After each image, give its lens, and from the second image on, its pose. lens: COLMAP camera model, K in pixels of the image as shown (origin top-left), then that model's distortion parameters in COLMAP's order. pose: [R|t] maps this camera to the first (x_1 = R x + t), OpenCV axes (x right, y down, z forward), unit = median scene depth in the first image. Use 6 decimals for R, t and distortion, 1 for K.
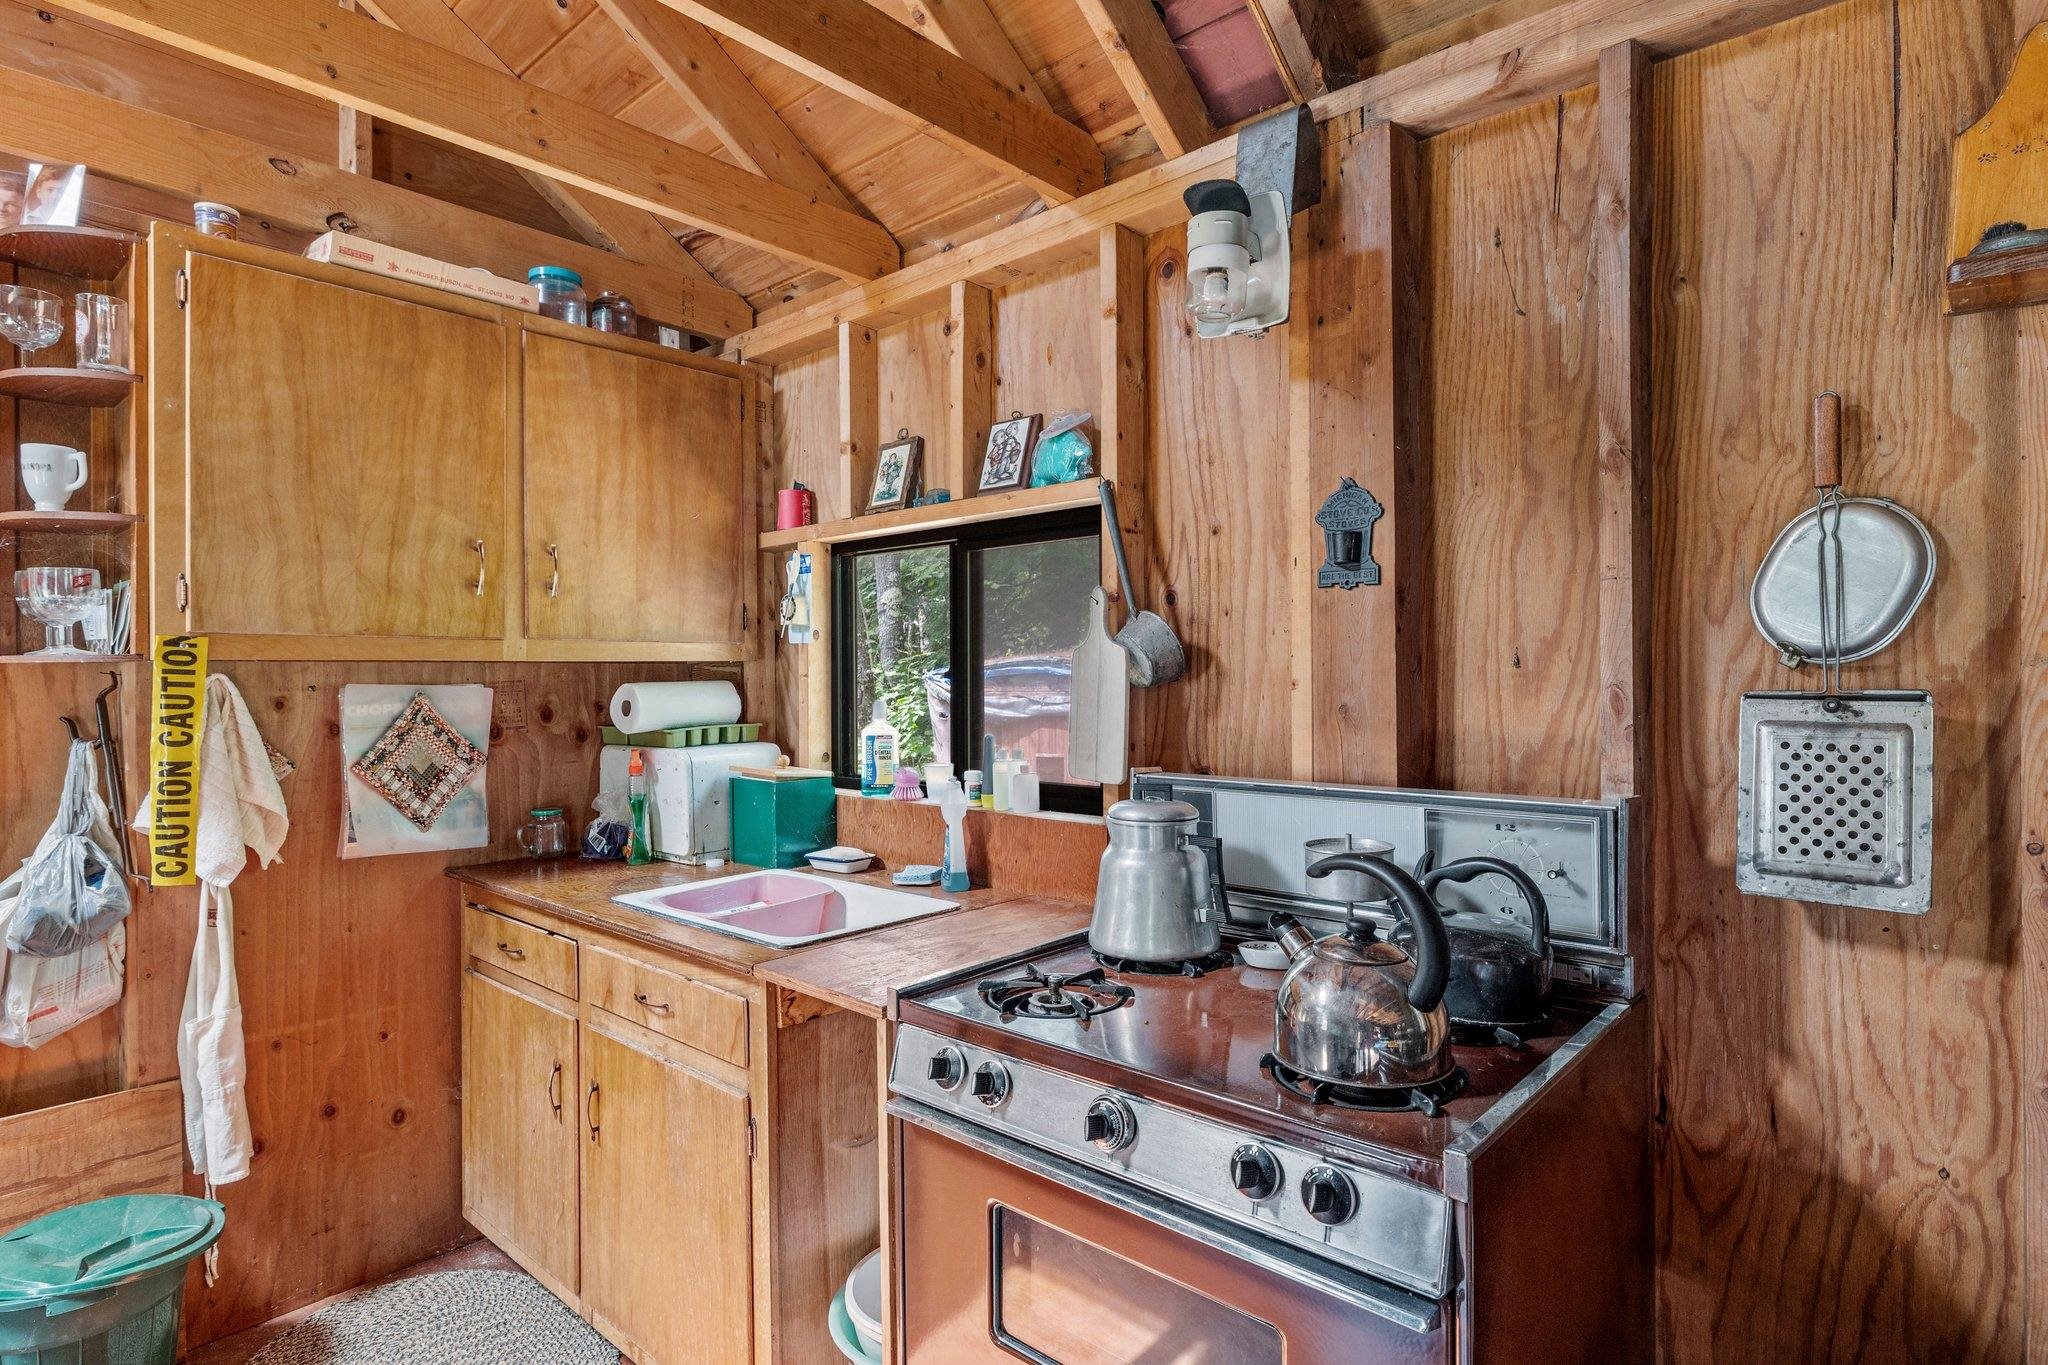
lens RADIAL K [[1083.9, 0, 1024.0], [0, 1083.9, 682.5], [0, 0, 1]] dist [-0.001824, 0.000160]
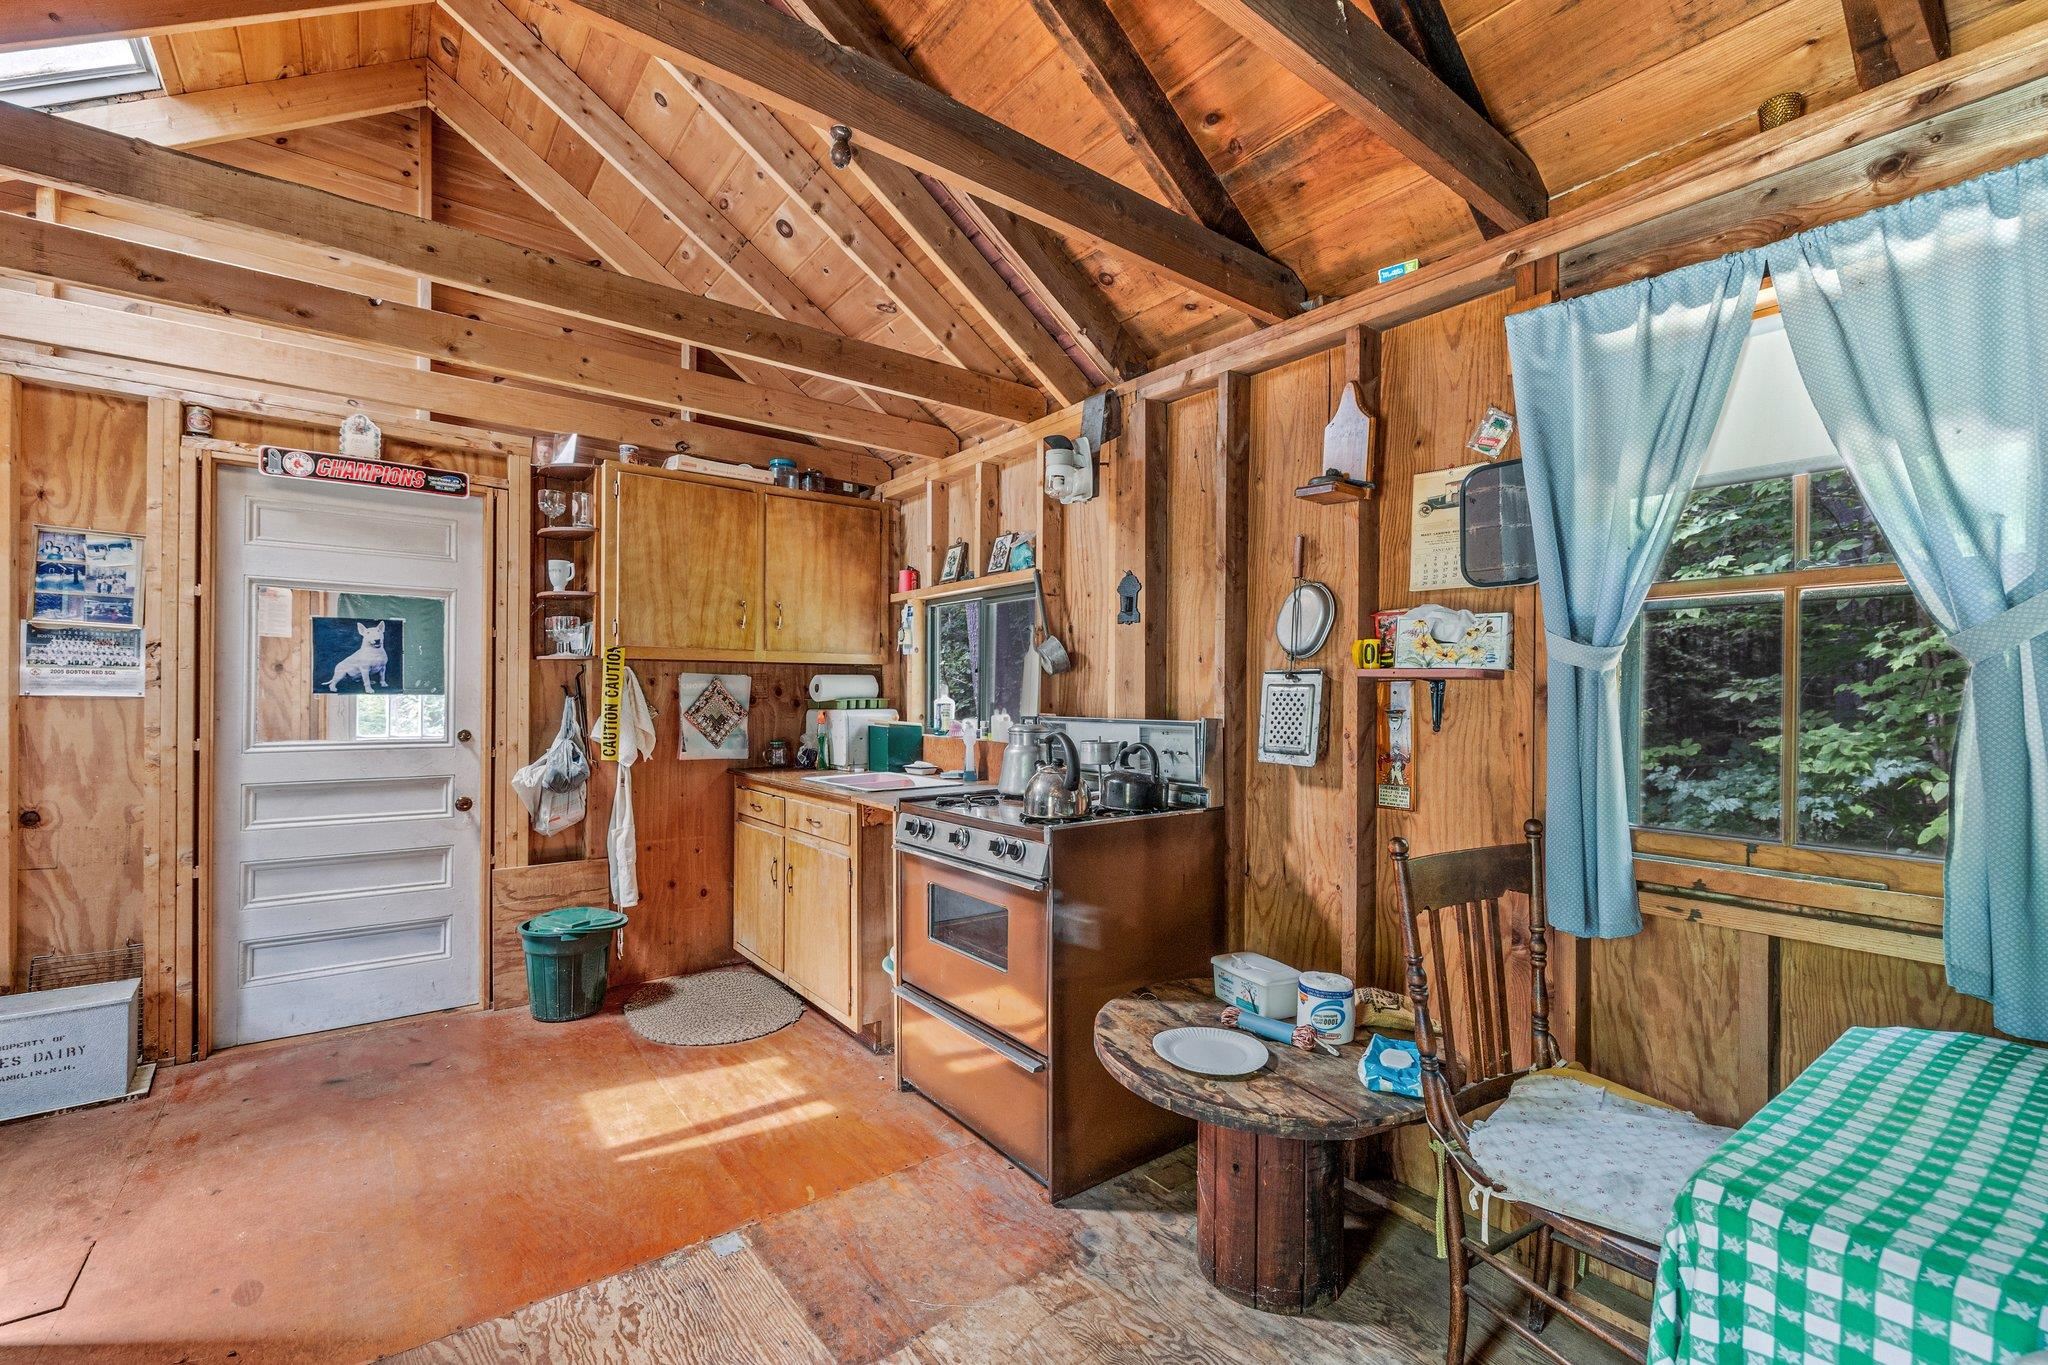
lens RADIAL K [[867.6, 0, 1024.8], [0, 867.6, 697.6], [0, 0, 1]] dist [0.000045, -0.000121]
pose [[0.983950, 0.011495, -0.178076, 0.296993], [-0.011499, 0.999933, 0.001008, 0.039499], [0.178075, 0.001056, 0.984016, -0.486554]]
